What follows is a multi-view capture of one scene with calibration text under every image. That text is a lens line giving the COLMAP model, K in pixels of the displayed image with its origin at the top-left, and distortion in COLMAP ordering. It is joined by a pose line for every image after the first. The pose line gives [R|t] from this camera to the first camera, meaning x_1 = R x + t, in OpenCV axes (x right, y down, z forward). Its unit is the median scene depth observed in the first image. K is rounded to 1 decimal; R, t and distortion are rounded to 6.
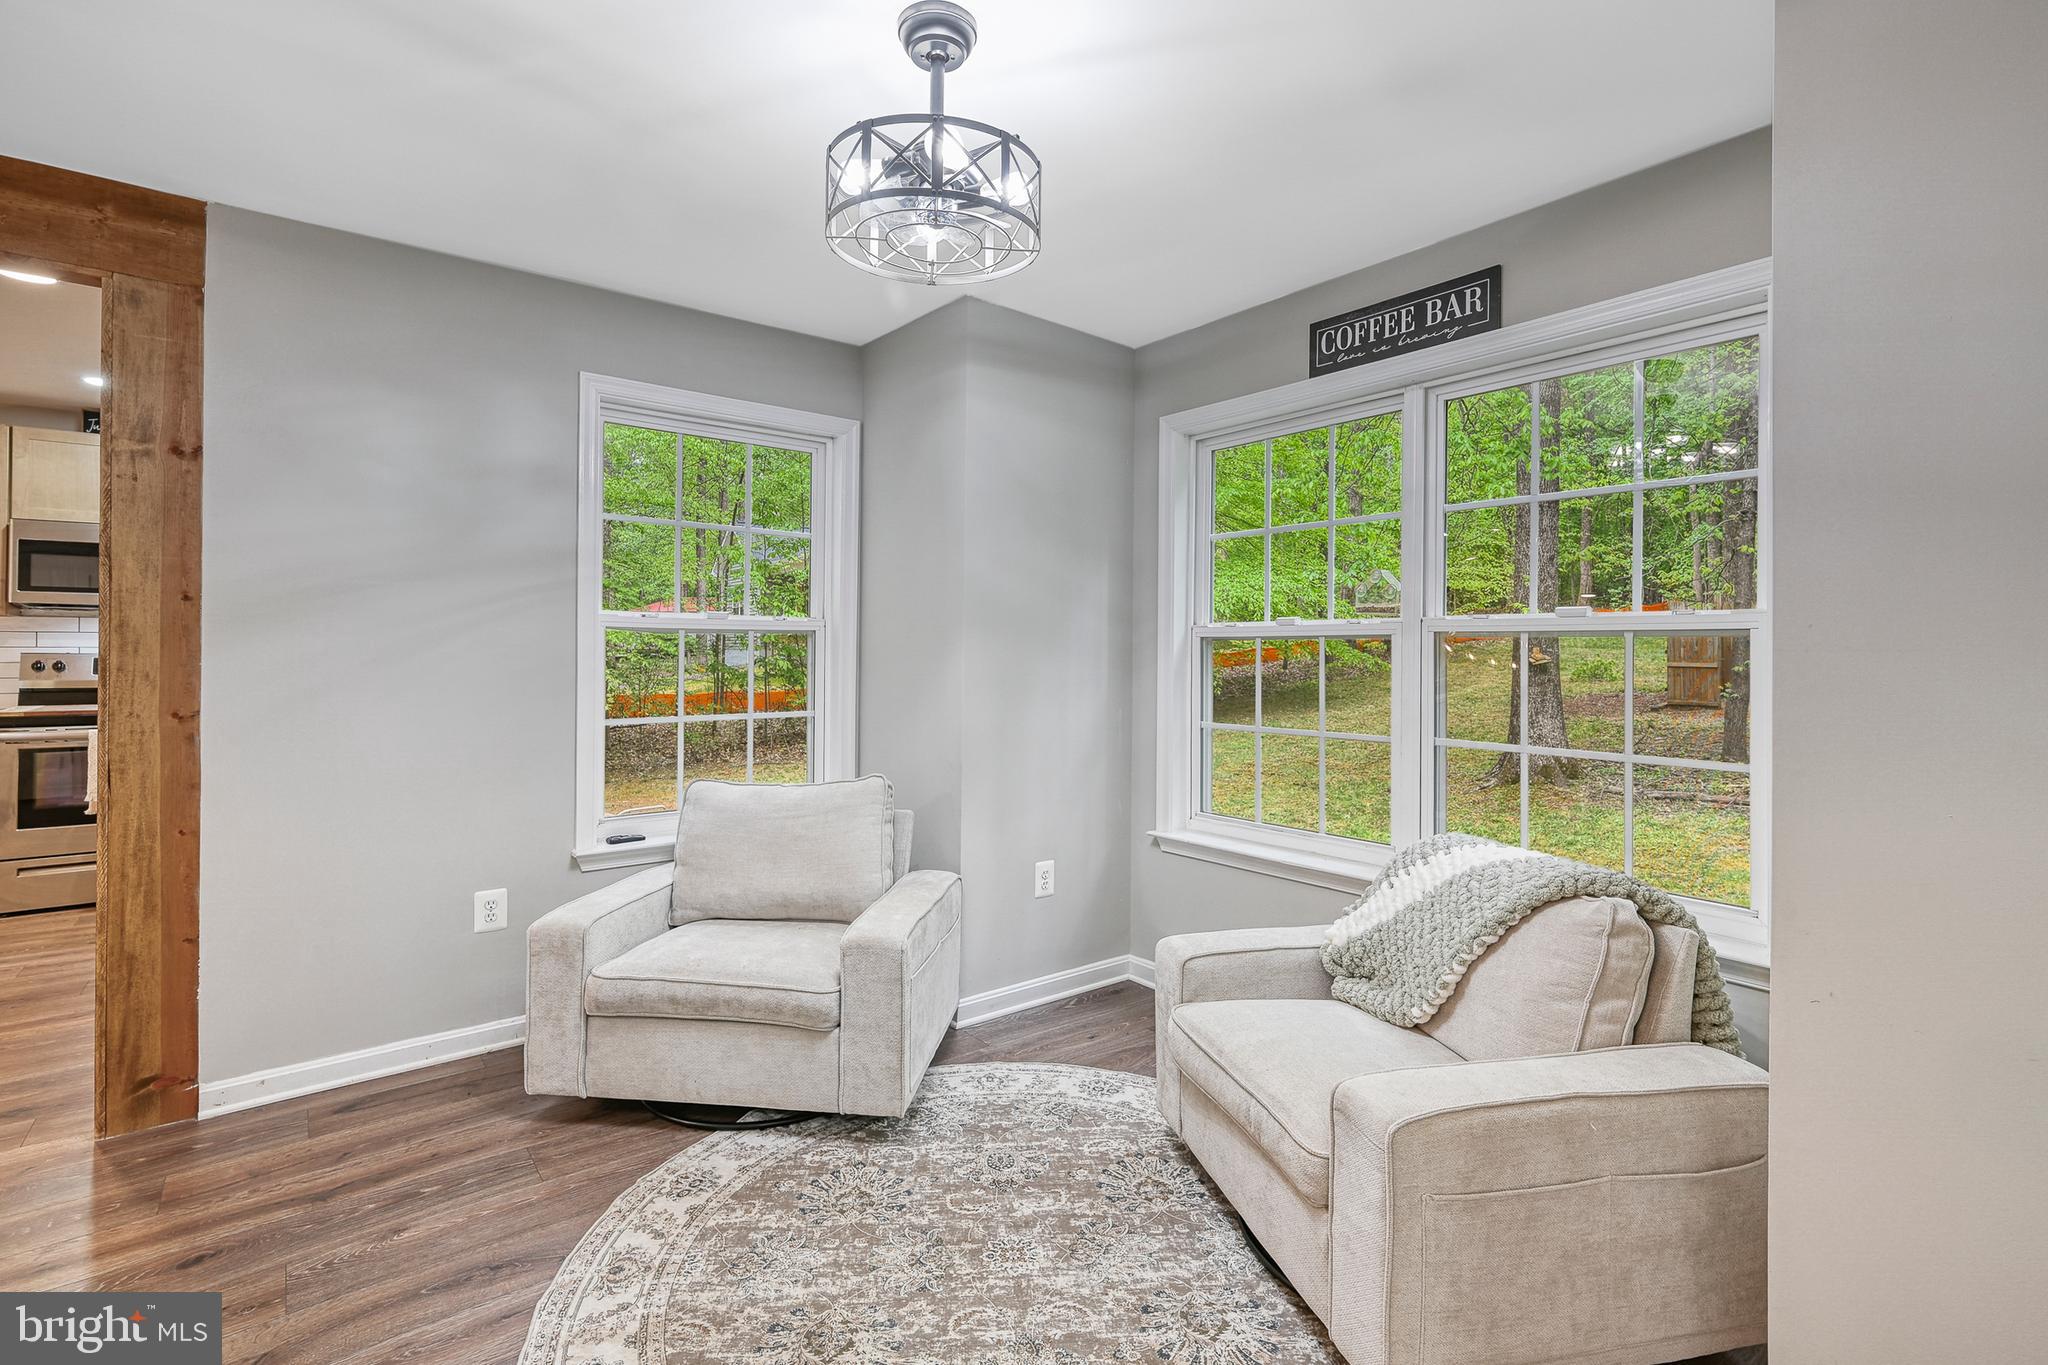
lens RADIAL K [[953.9, 0, 1027.3], [0, 953.9, 638.4], [0, 0, 1]] dist [-0.000600, 0.000103]
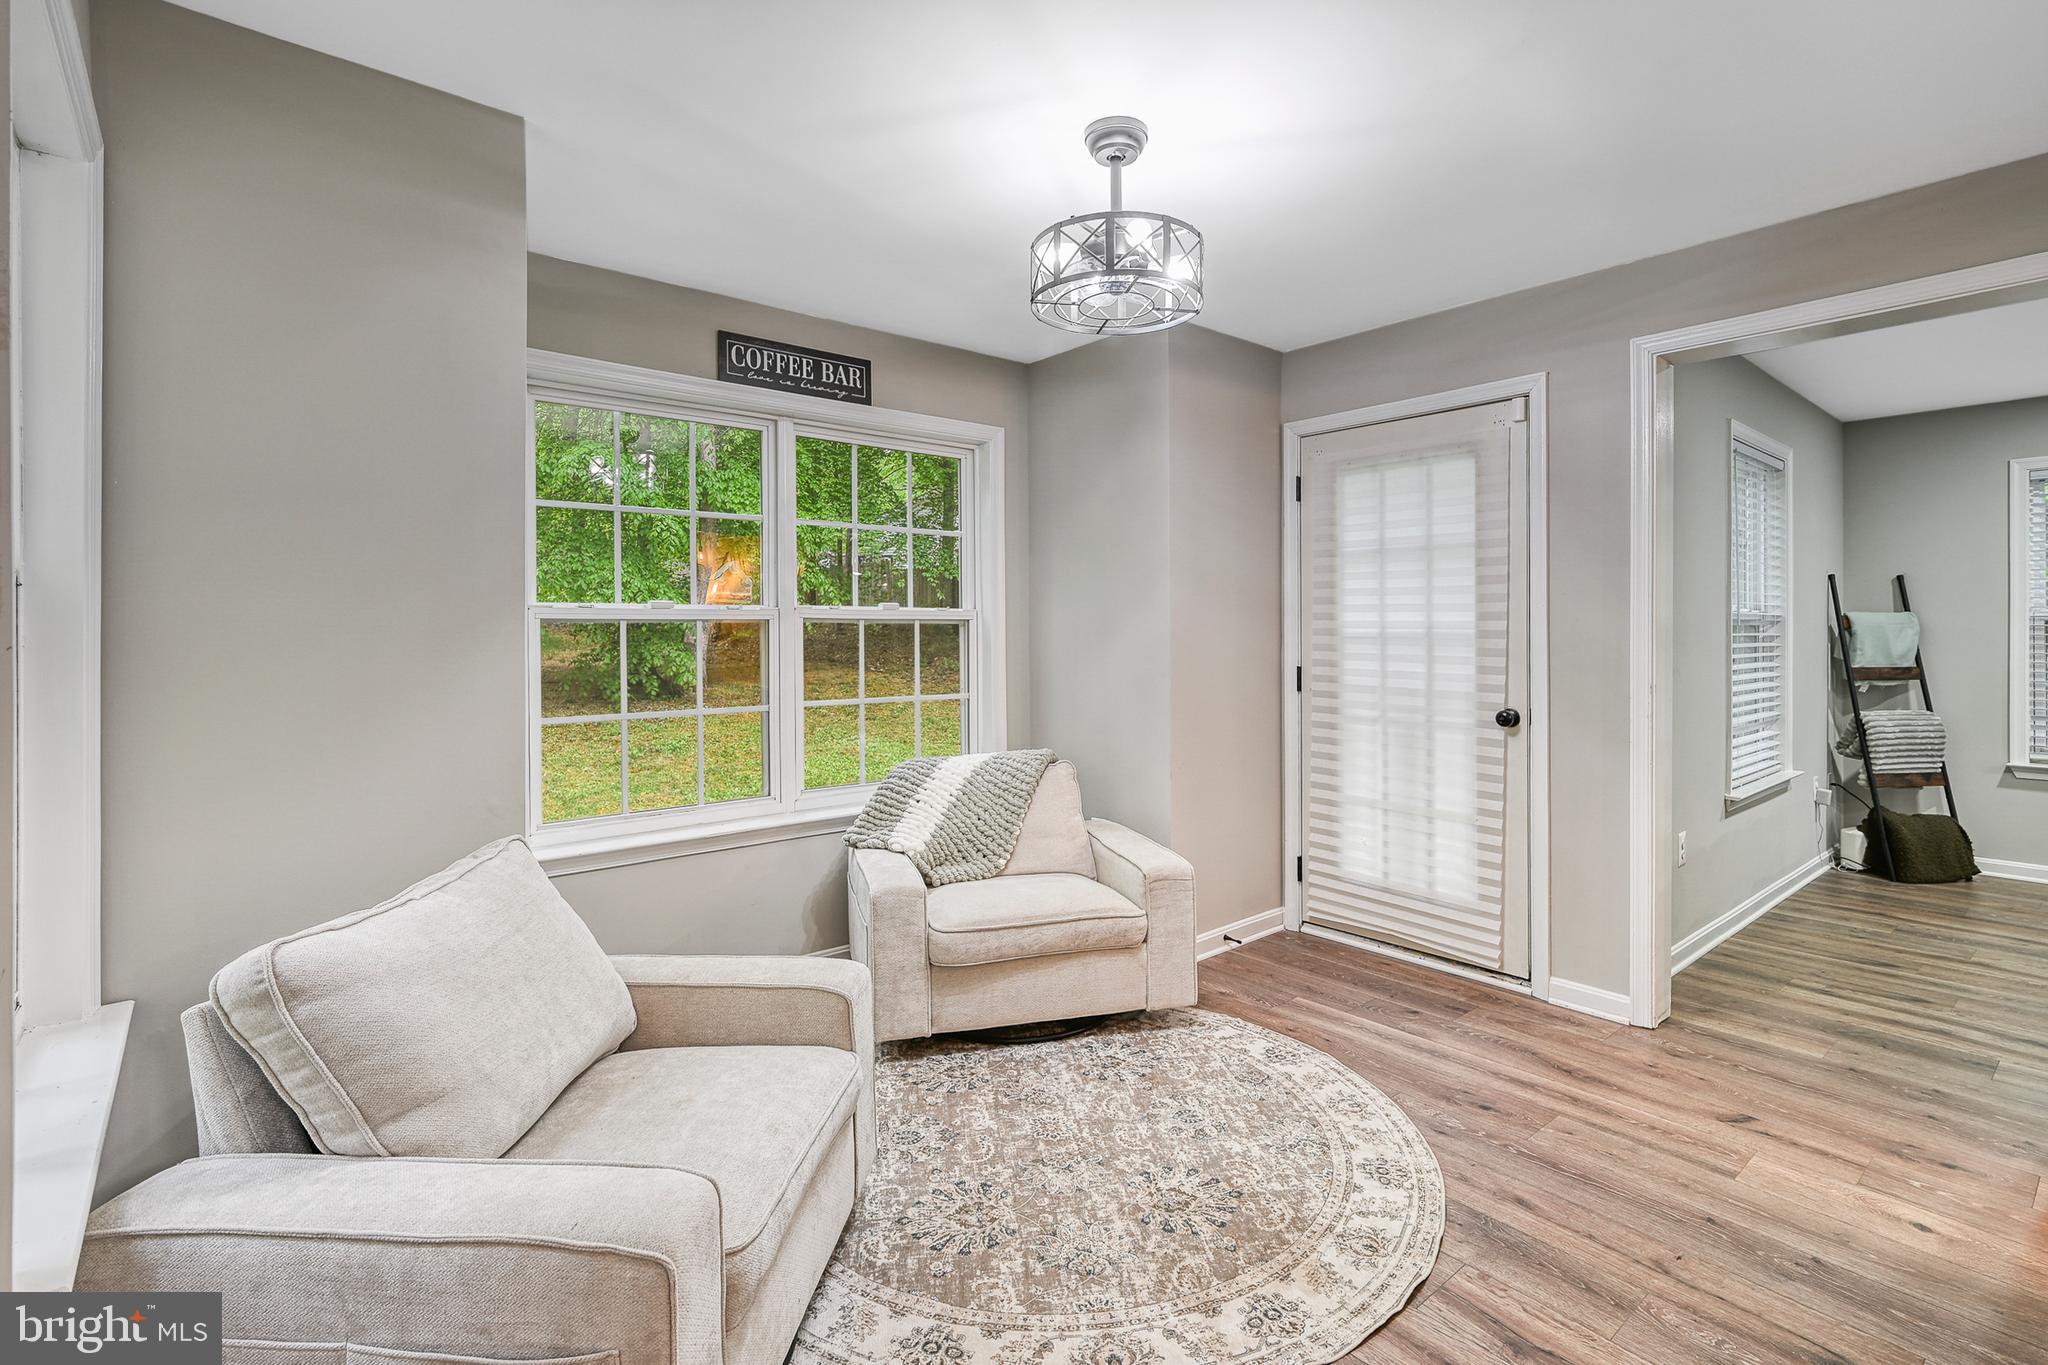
lens RADIAL K [[953.9, 0, 1027.3], [0, 953.9, 638.4], [0, 0, 1]] dist [-0.000600, 0.000103]
pose [[-0.029964, -0.015762, 0.999427, -1.039395], [-0.010985, 0.999820, 0.015439, -0.005149], [-0.999491, -0.010516, -0.030132, 0.900439]]
